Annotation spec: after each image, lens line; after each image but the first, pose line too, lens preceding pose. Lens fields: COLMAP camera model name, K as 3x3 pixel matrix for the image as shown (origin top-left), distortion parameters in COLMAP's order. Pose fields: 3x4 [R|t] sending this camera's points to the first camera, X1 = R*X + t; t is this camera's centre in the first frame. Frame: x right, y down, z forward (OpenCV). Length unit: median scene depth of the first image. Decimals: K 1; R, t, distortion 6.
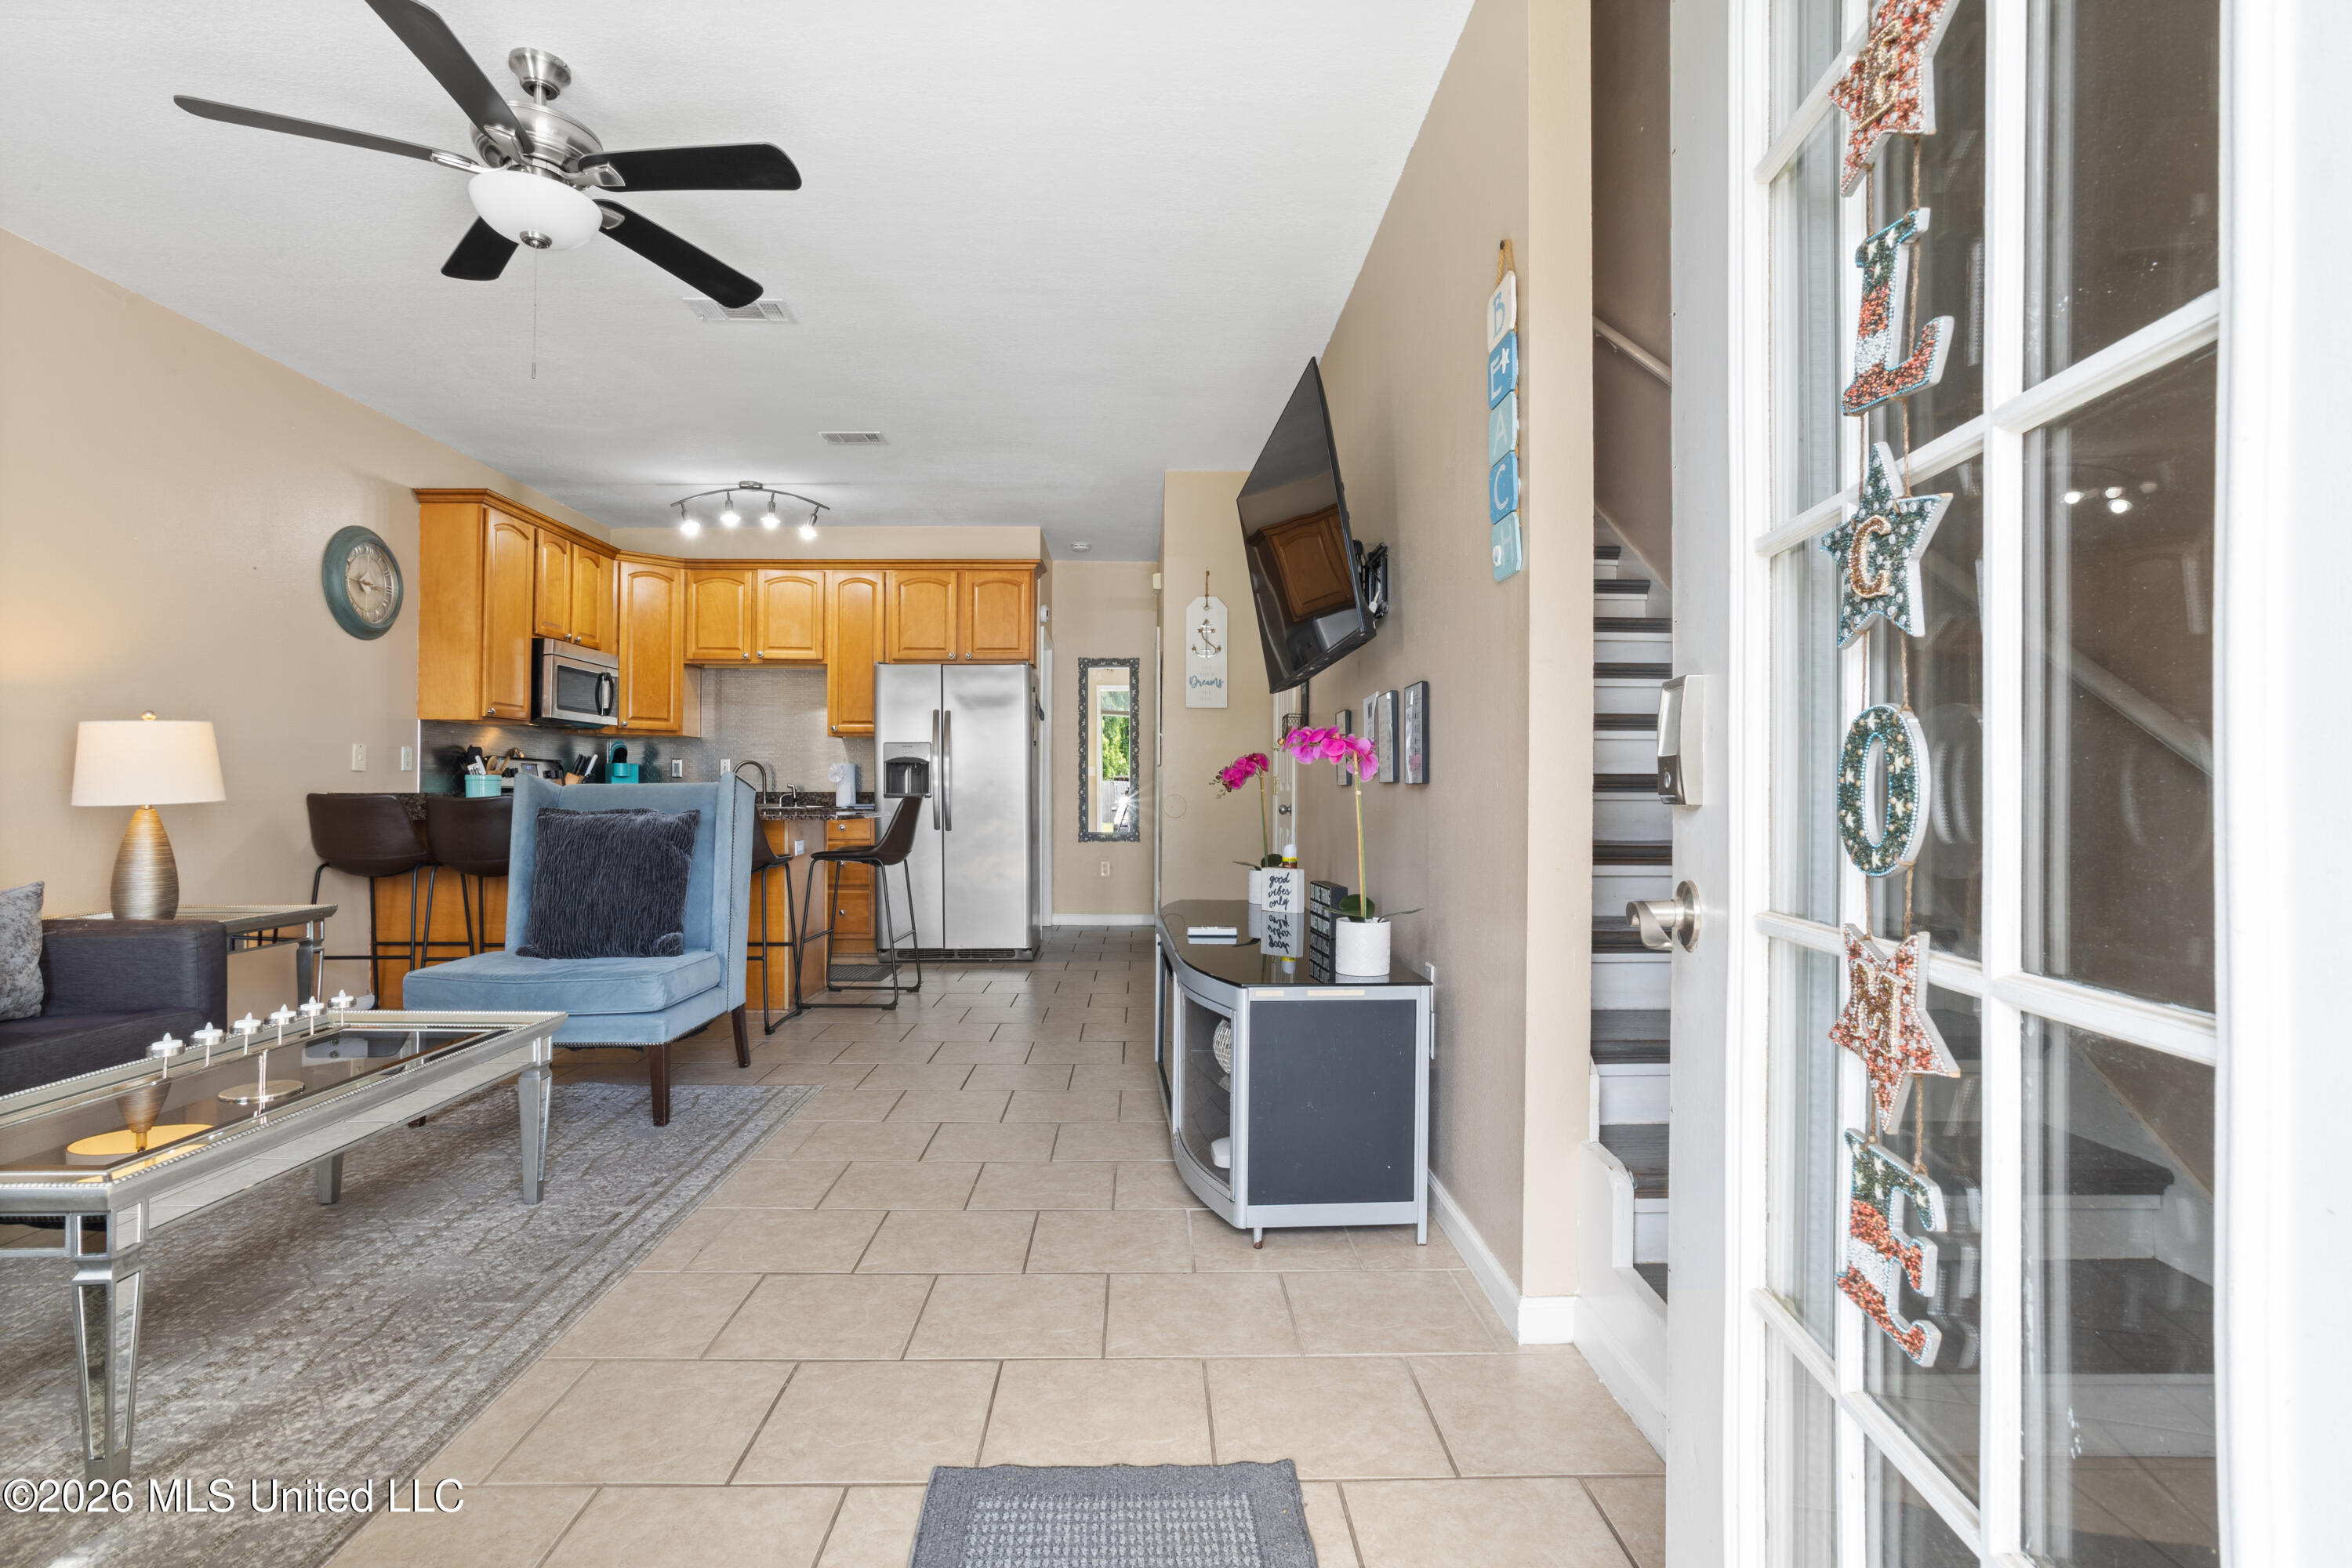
lens RADIAL K [[1137.9, 0, 1163.0], [0, 1137.9, 771.4], [0, 0, 1]] dist [-0.055400, 0.037296]
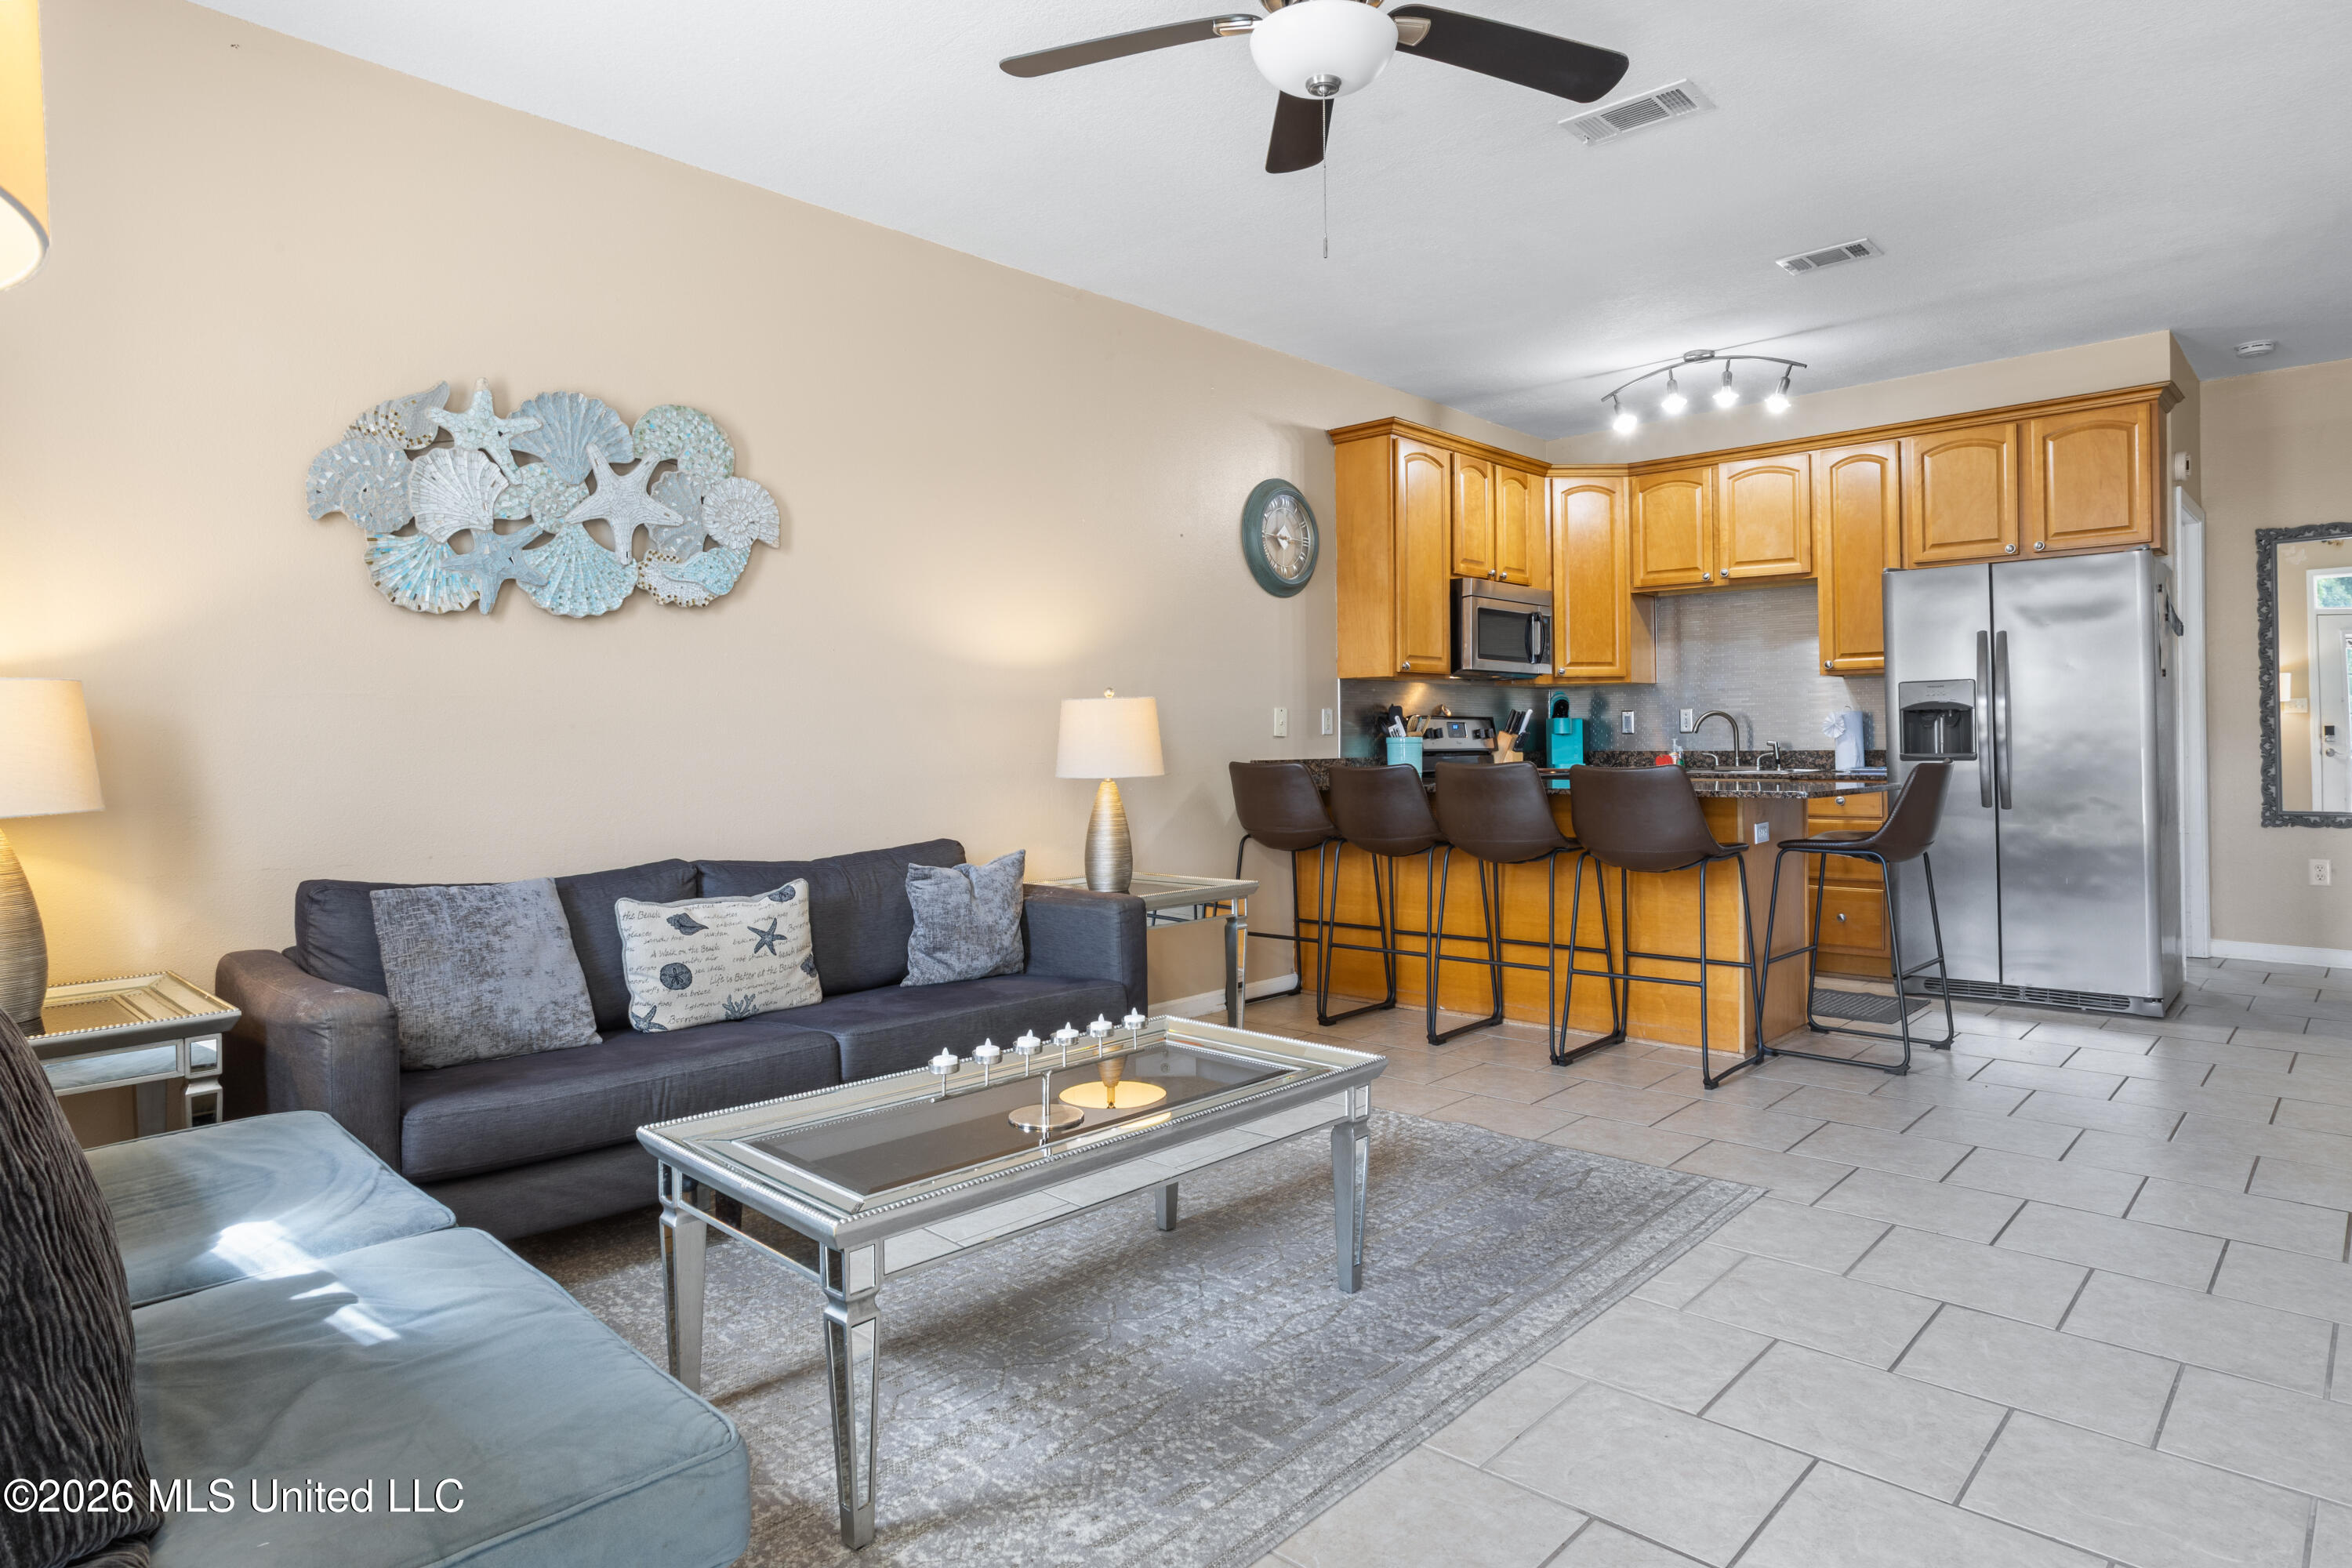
lens RADIAL K [[1326.7, 0, 1177.8], [0, 1326.7, 730.8], [0, 0, 1]] dist [-0.043885, 0.032827]
pose [[0.712633, -0.014314, -0.701391, 0.007804], [0.023325, 0.999723, 0.003296, -0.009702], [0.701149, -0.018708, 0.712770, 0.118701]]
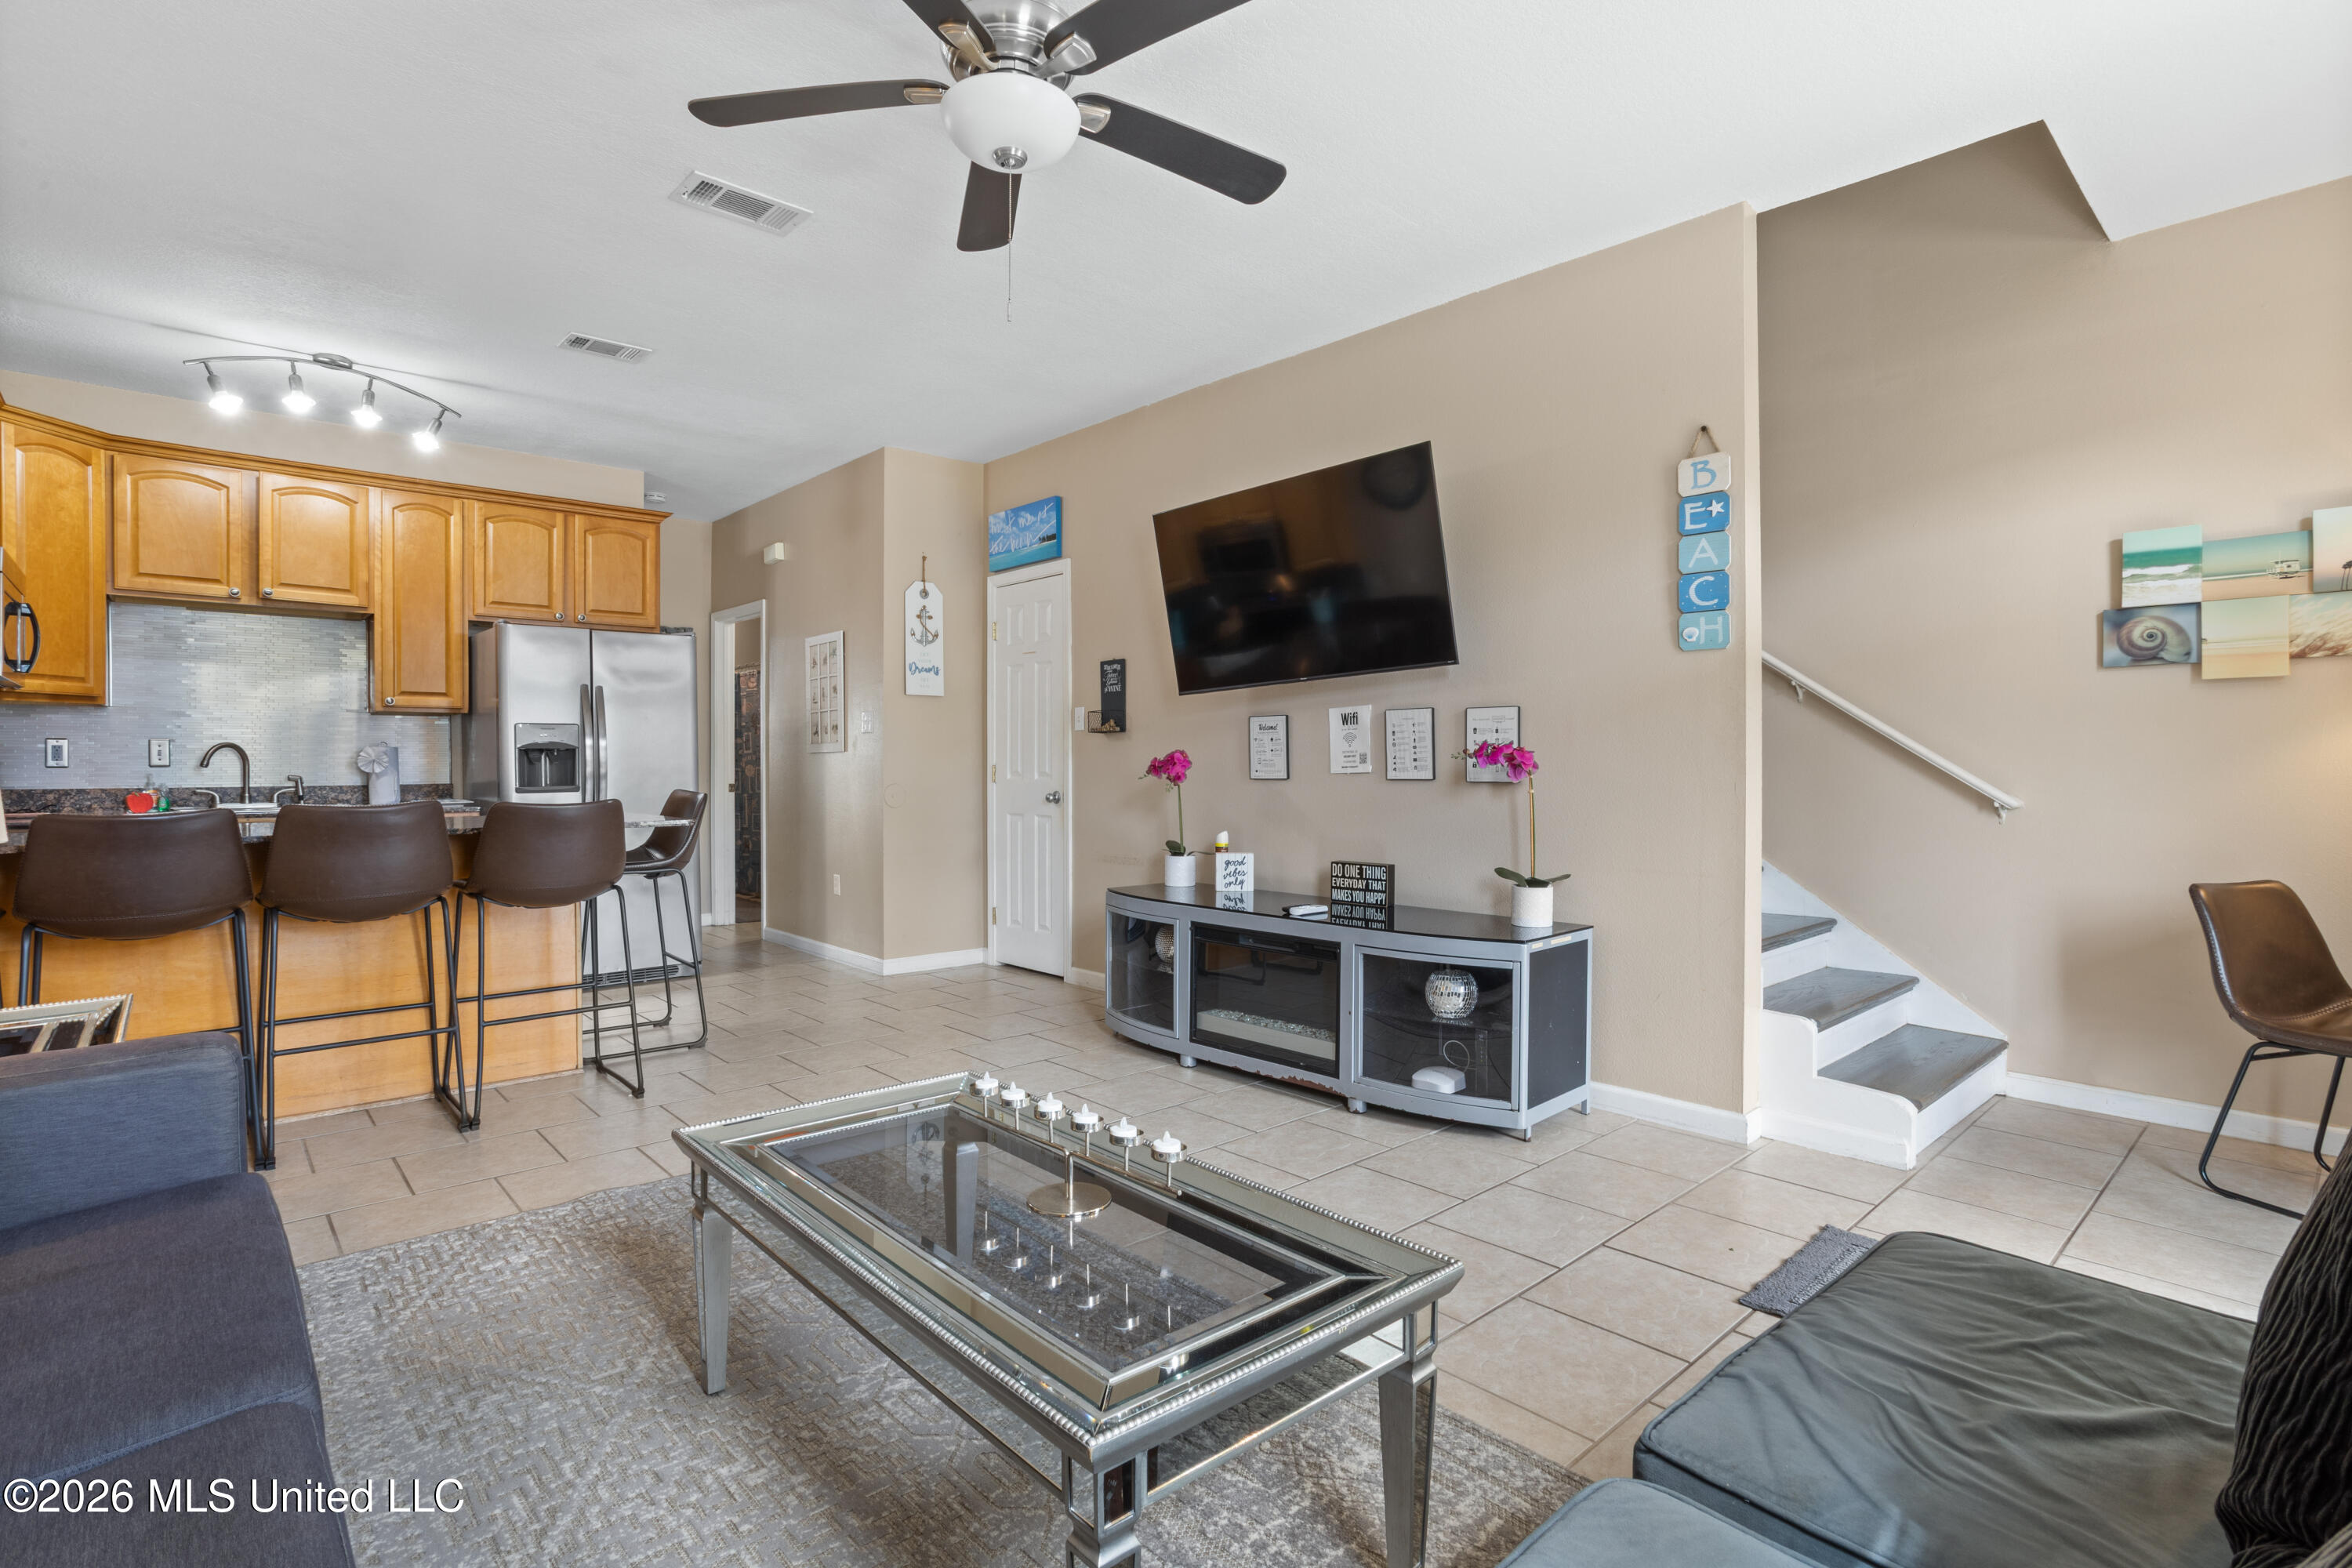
lens RADIAL K [[1137.9, 0, 1163.0], [0, 1137.9, 771.4], [0, 0, 1]] dist [-0.055400, 0.037296]
pose [[0.758993, -0.008785, 0.651040, -0.476958], [-0.007248, 0.999733, 0.021940, -0.014212], [-0.651058, -0.021371, 0.758727, 0.129707]]
